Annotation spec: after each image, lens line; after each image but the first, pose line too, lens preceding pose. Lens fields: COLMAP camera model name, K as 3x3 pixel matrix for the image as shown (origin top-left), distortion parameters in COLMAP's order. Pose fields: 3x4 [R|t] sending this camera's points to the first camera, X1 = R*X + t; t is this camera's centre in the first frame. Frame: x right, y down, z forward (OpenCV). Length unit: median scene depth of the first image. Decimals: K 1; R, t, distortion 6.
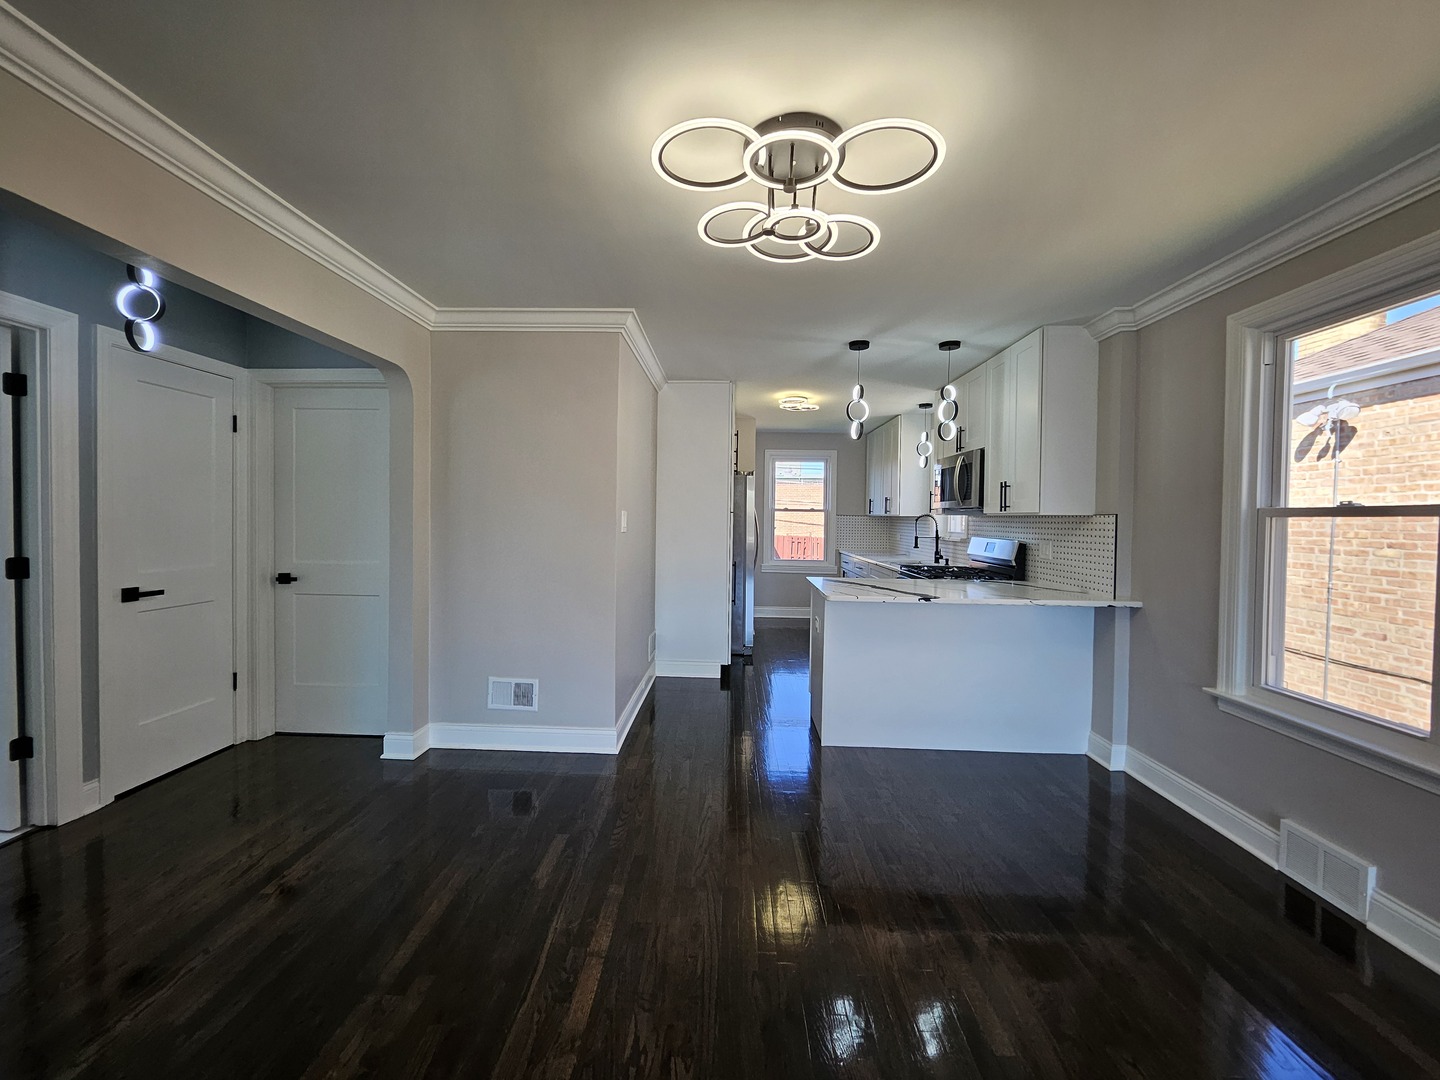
lens RADIAL K [[558.2, 0, 696.3], [0, 558.2, 532.2], [0, 0, 1]] dist [-0.001625, -0.000706]
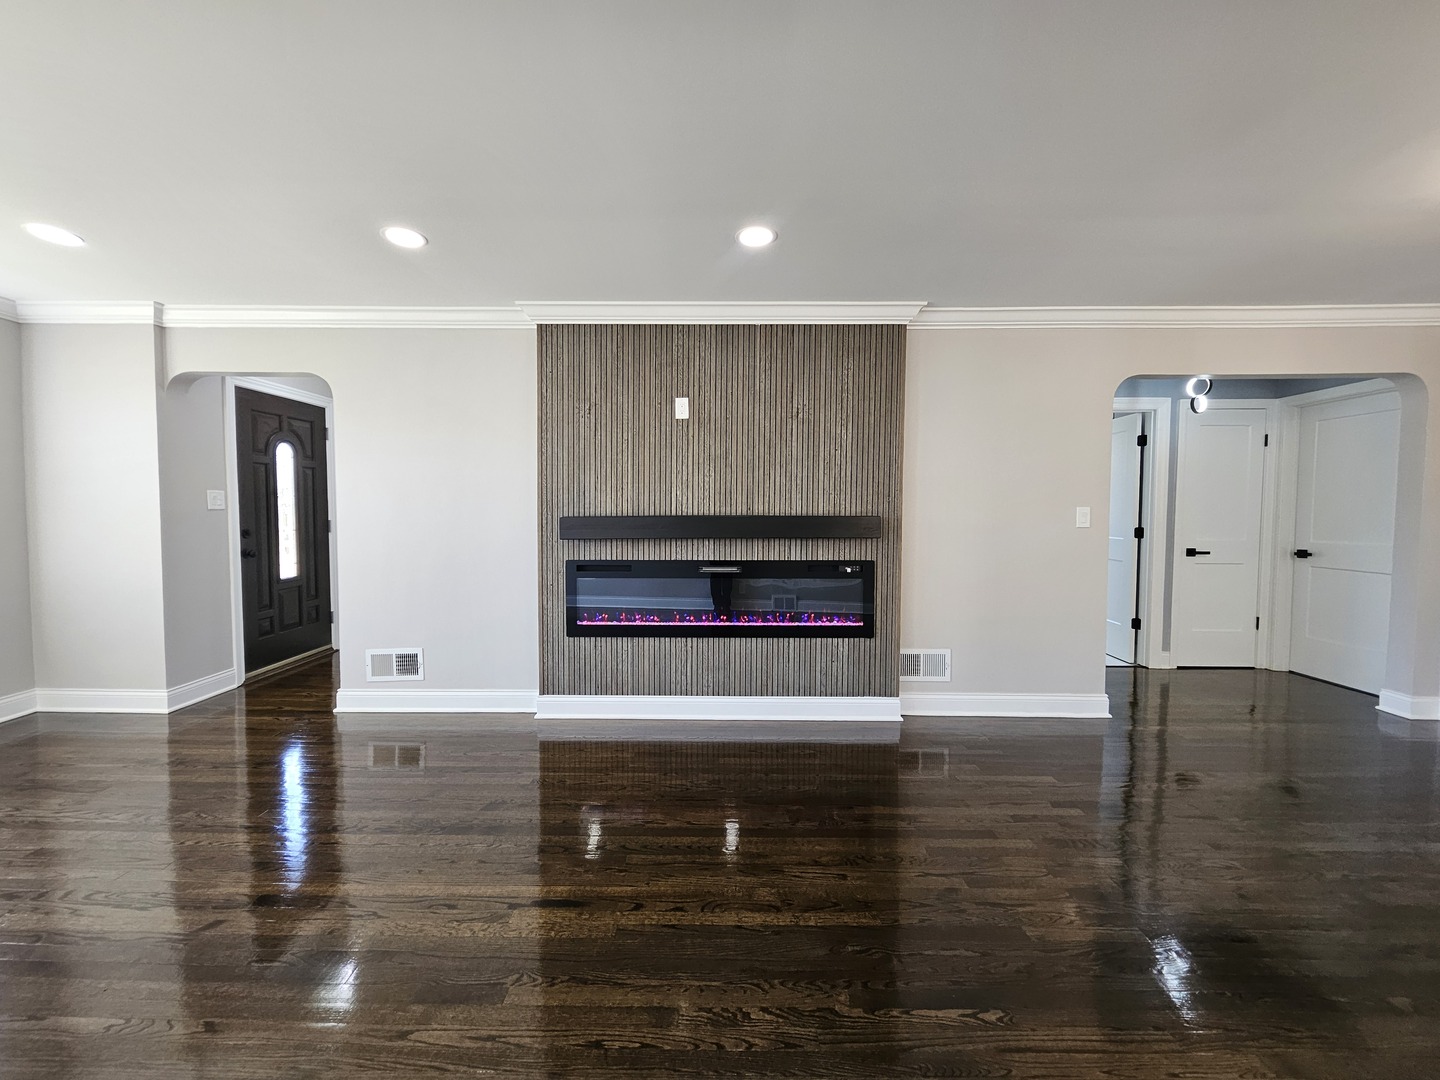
lens RADIAL K [[558.2, 0, 715.1], [0, 558.2, 531.1], [0, 0, 1]] dist [-0.001625, -0.000706]
pose [[0.027927, 0.021618, -0.999376, 0.554699], [-0.029491, 0.999349, 0.020793, 0.046883], [0.999175, 0.028892, 0.028546, -0.434299]]
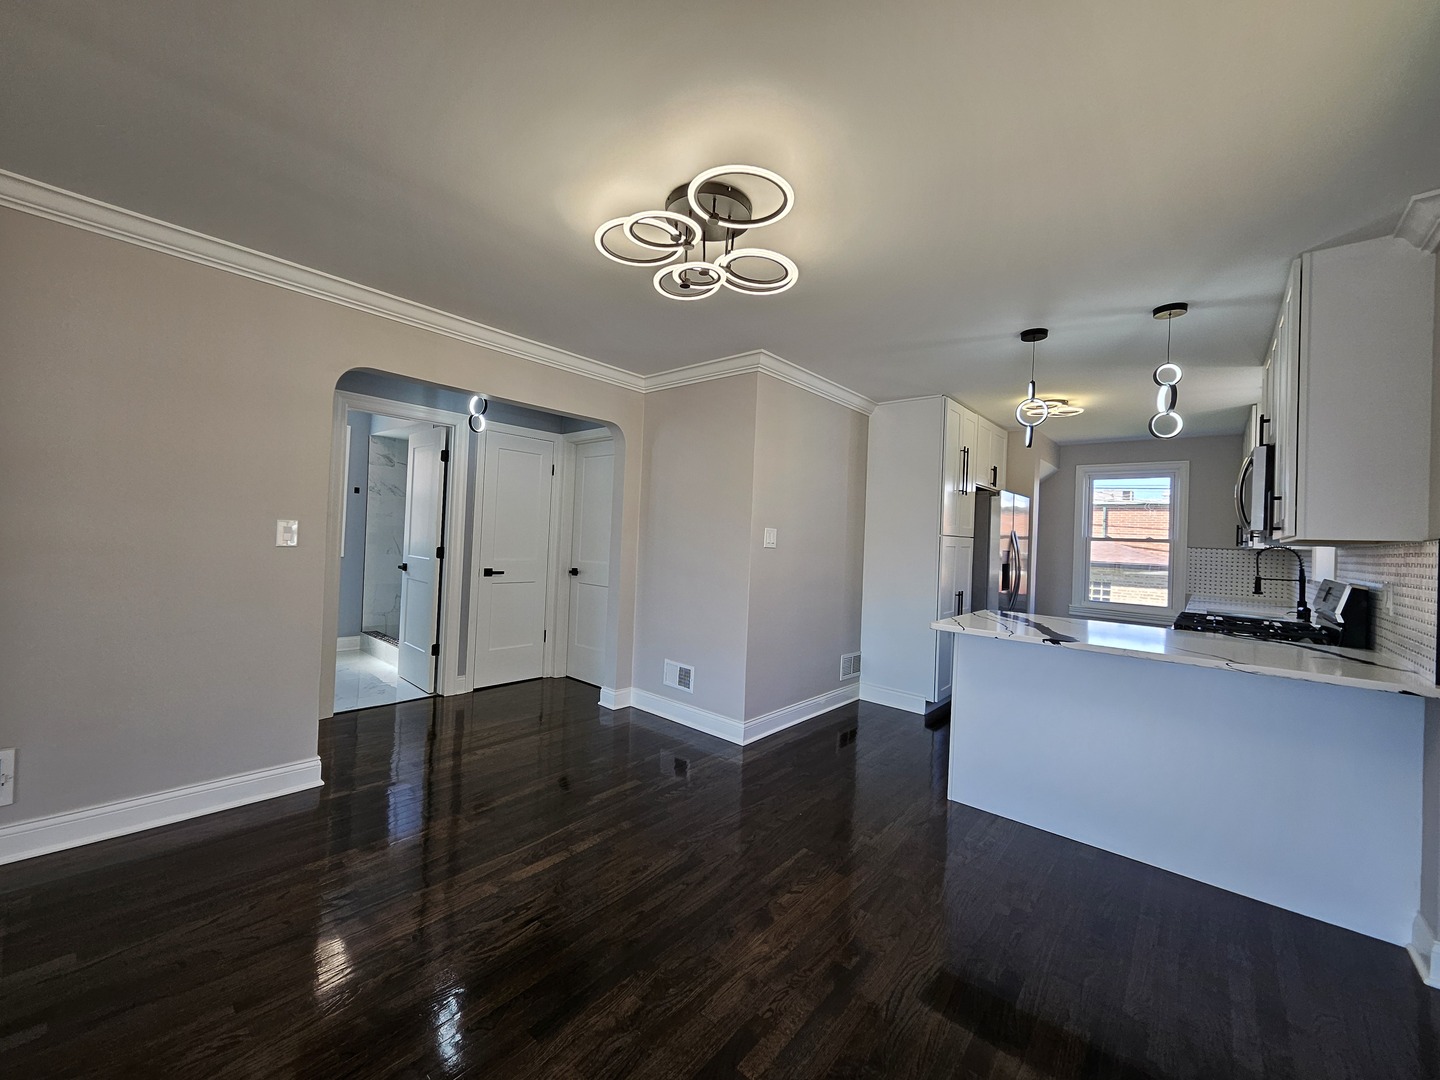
lens RADIAL K [[558.2, 0, 724.9], [0, 558.2, 535.6], [0, 0, 1]] dist [-0.001625, -0.000706]
pose [[0.786191, 0.015377, -0.617792, 0.523444], [-0.047294, 0.998256, -0.035338, 0.021089], [0.616171, 0.057001, 0.785547, 0.080878]]
